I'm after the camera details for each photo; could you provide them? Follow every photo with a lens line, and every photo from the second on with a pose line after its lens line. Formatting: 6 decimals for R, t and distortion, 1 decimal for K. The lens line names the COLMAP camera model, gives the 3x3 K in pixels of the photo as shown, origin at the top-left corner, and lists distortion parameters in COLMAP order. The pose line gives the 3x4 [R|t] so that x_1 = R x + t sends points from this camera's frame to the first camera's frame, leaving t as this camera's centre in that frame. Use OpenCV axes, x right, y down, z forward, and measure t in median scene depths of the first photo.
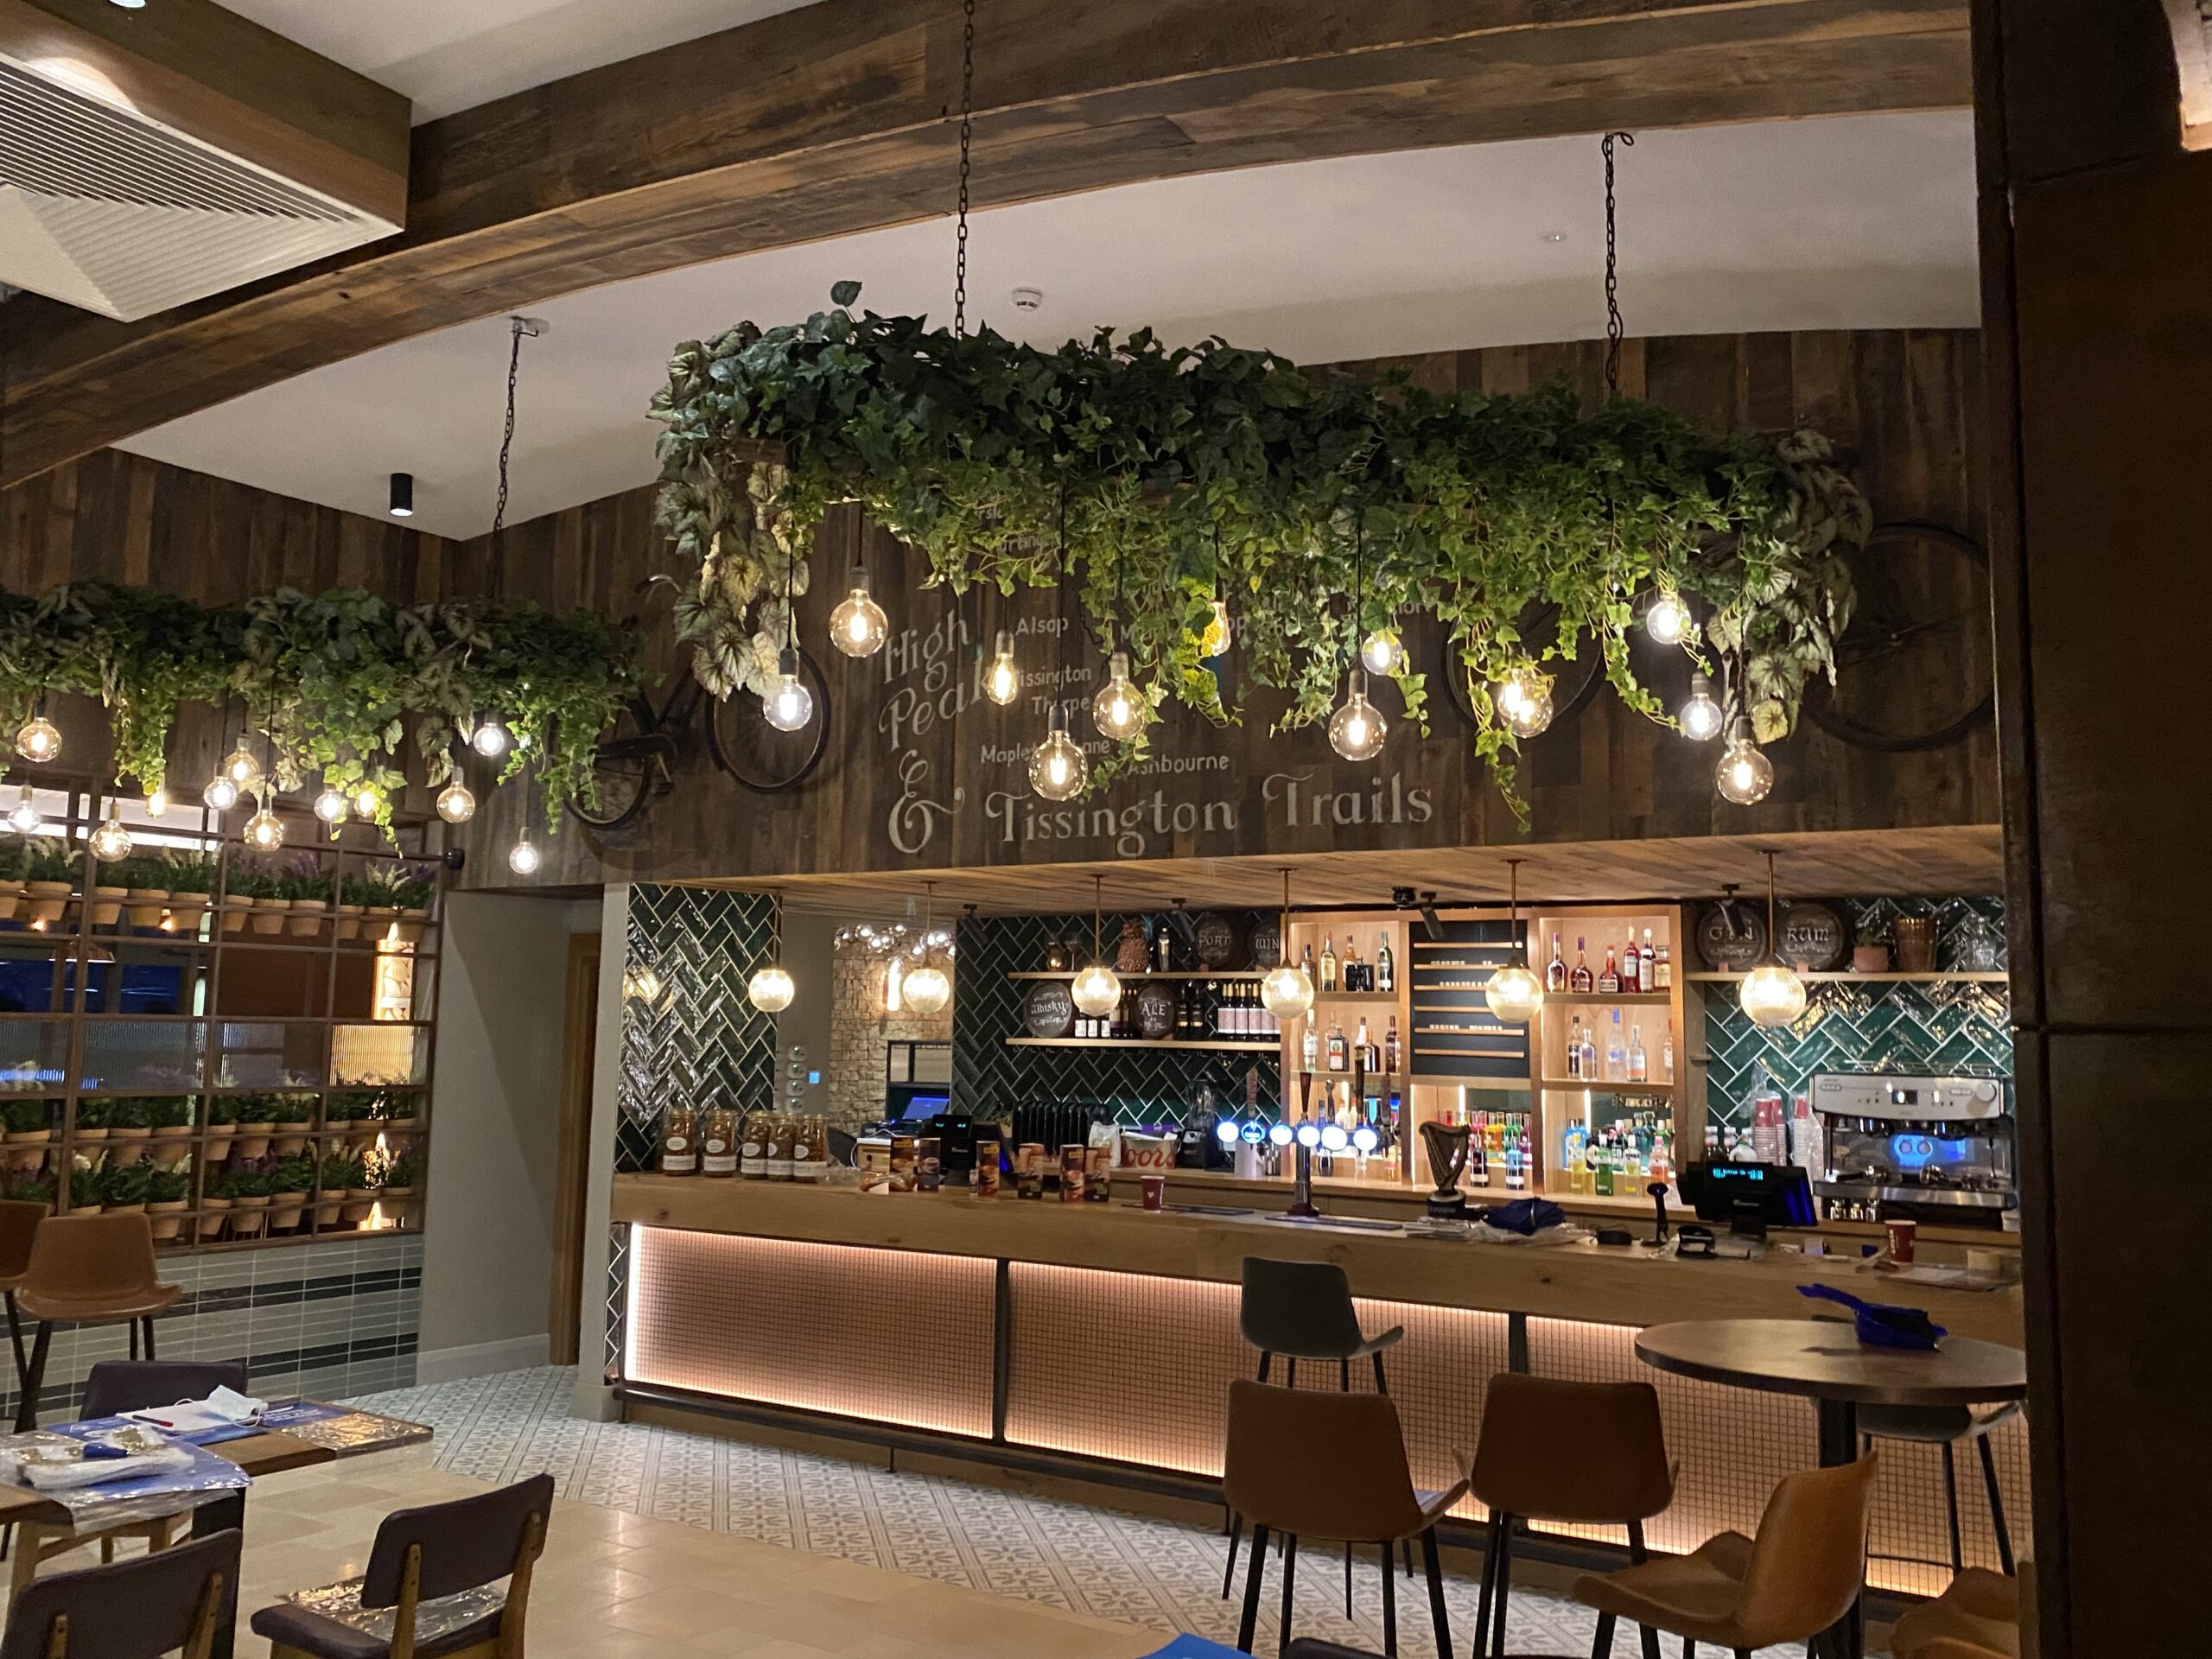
lens RADIAL K [[1847.3, 0, 1109.9], [0, 1847.3, 830.5], [0, 0, 1]] dist [-0.001968, 0.005896]
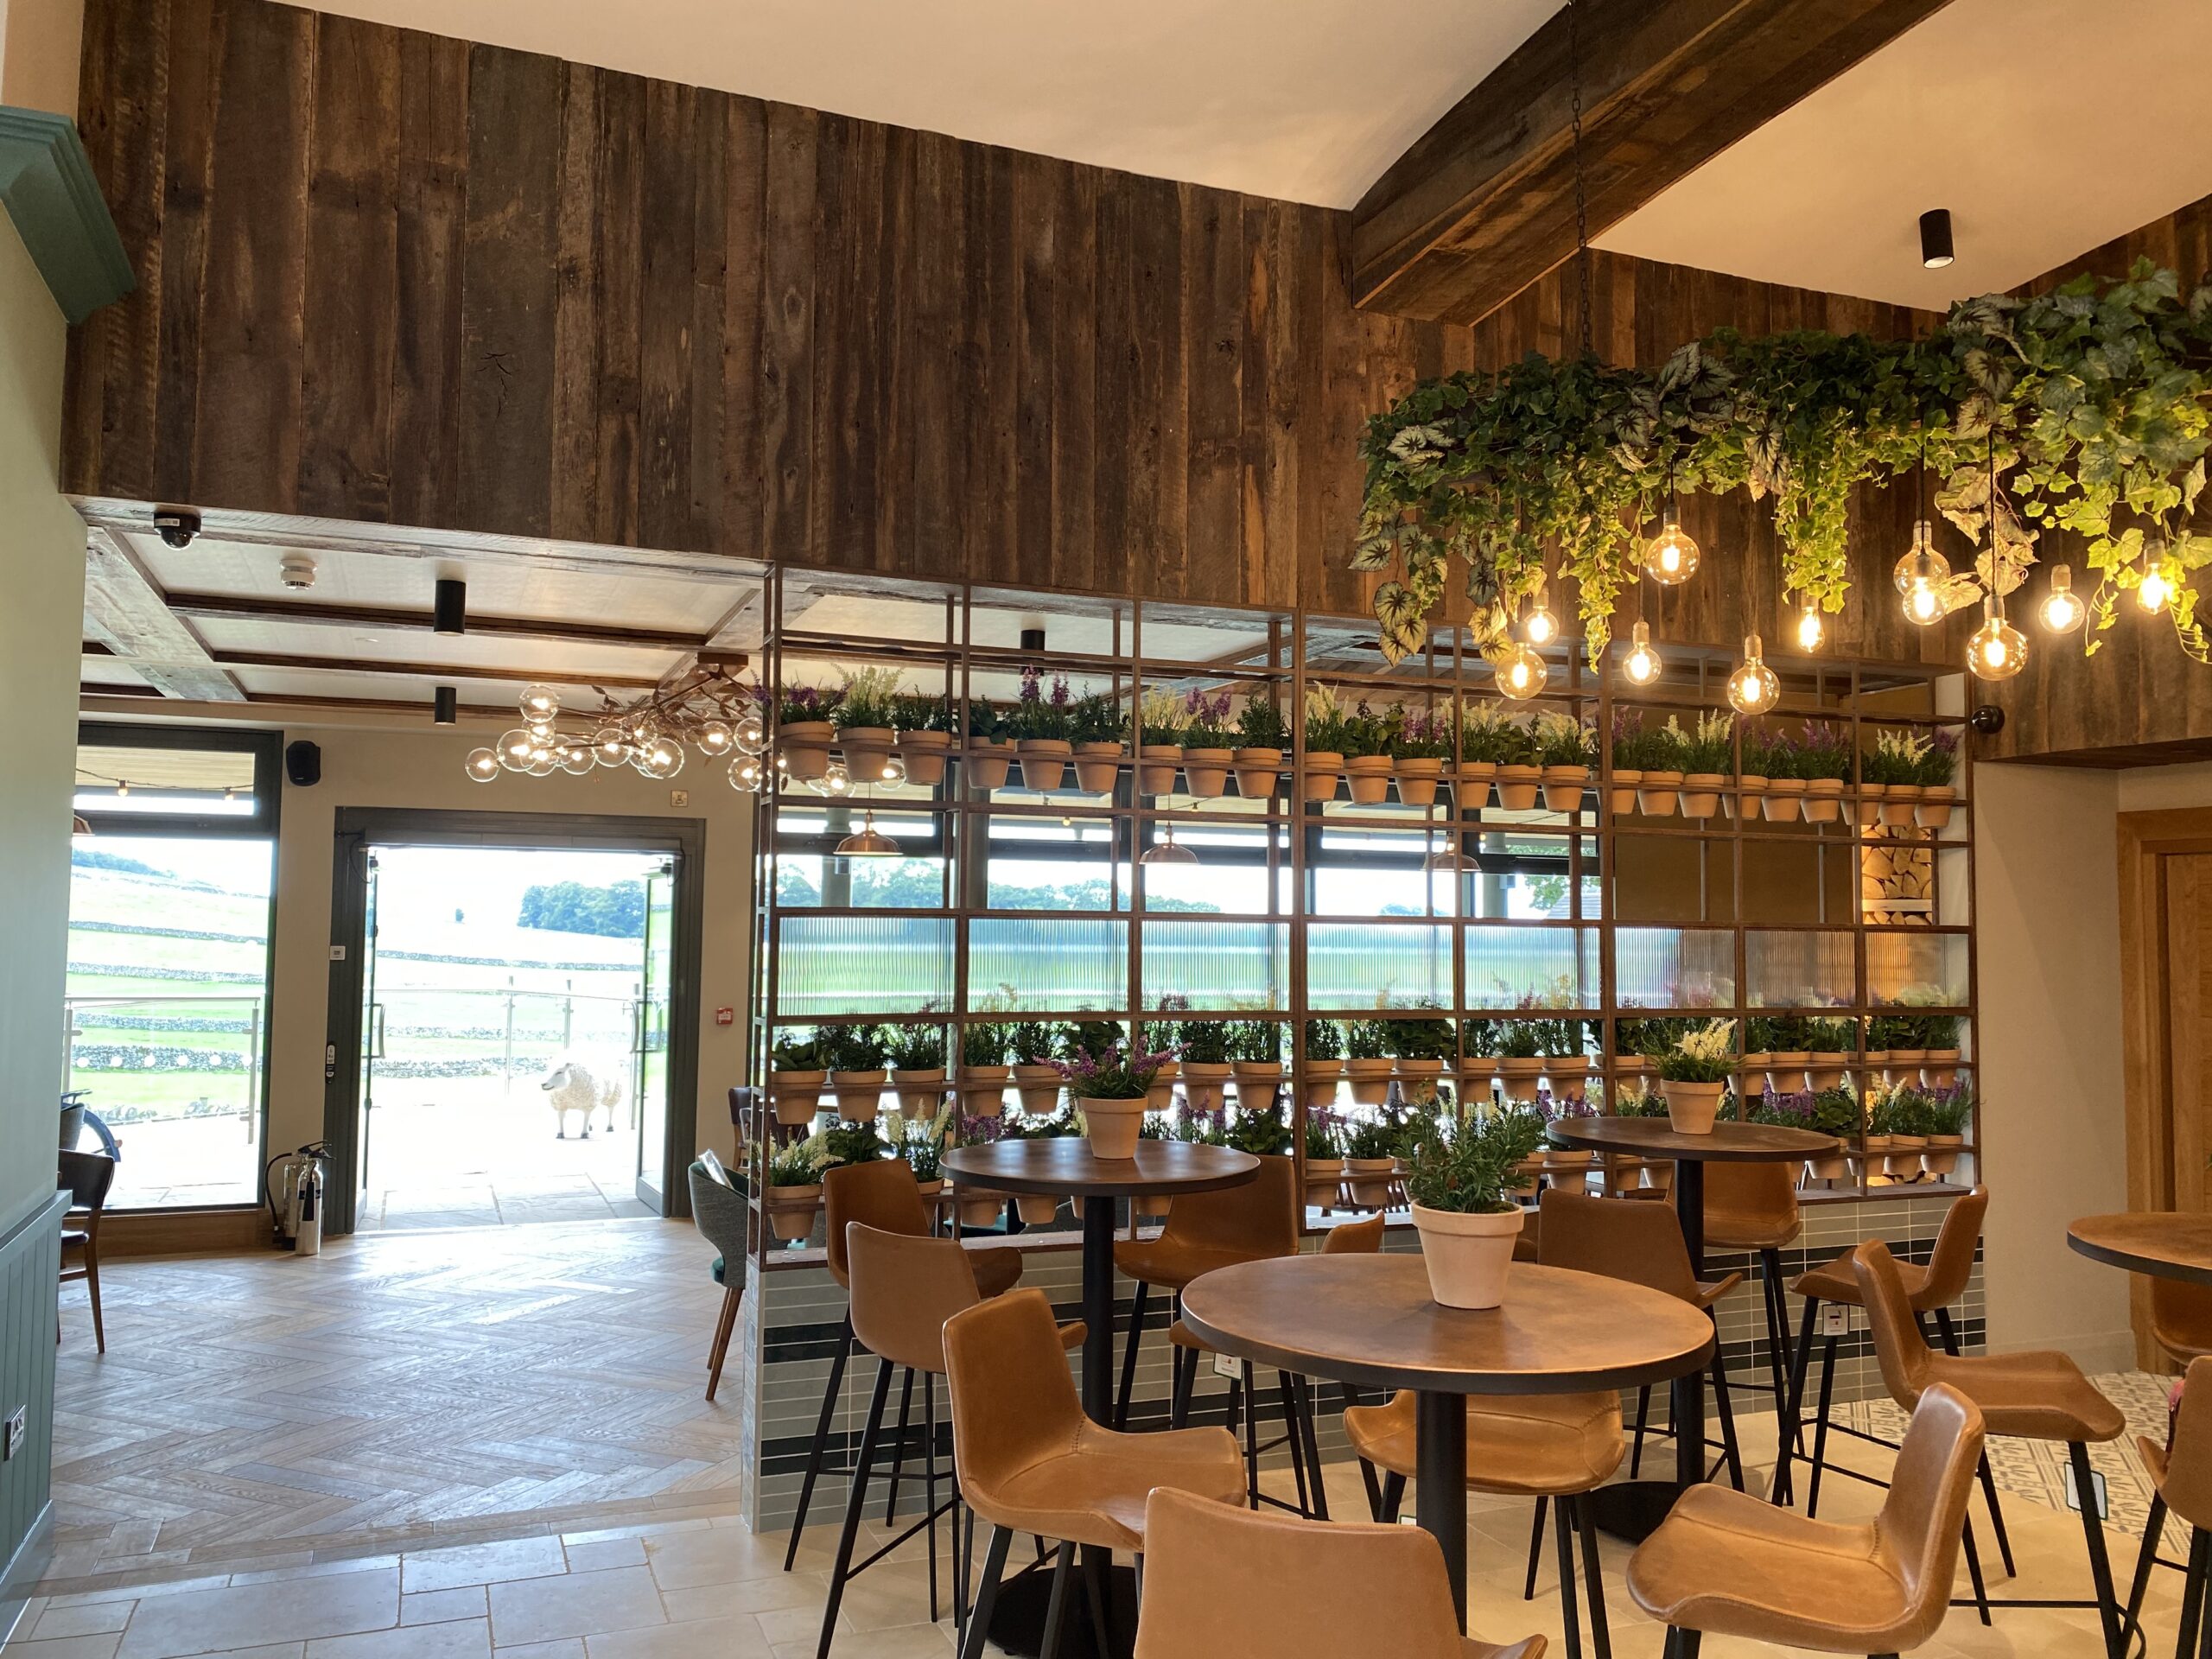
lens RADIAL K [[1661.8, 0, 1102.8], [0, 1661.8, 835.4], [0, 0, 1]] dist [0.014811, -0.031916]
pose [[0.820008, -0.043111, -0.570725, -0.376262], [0.069465, 0.997284, 0.024474, 0.030592], [0.568120, -0.059715, 0.820776, 0.297498]]
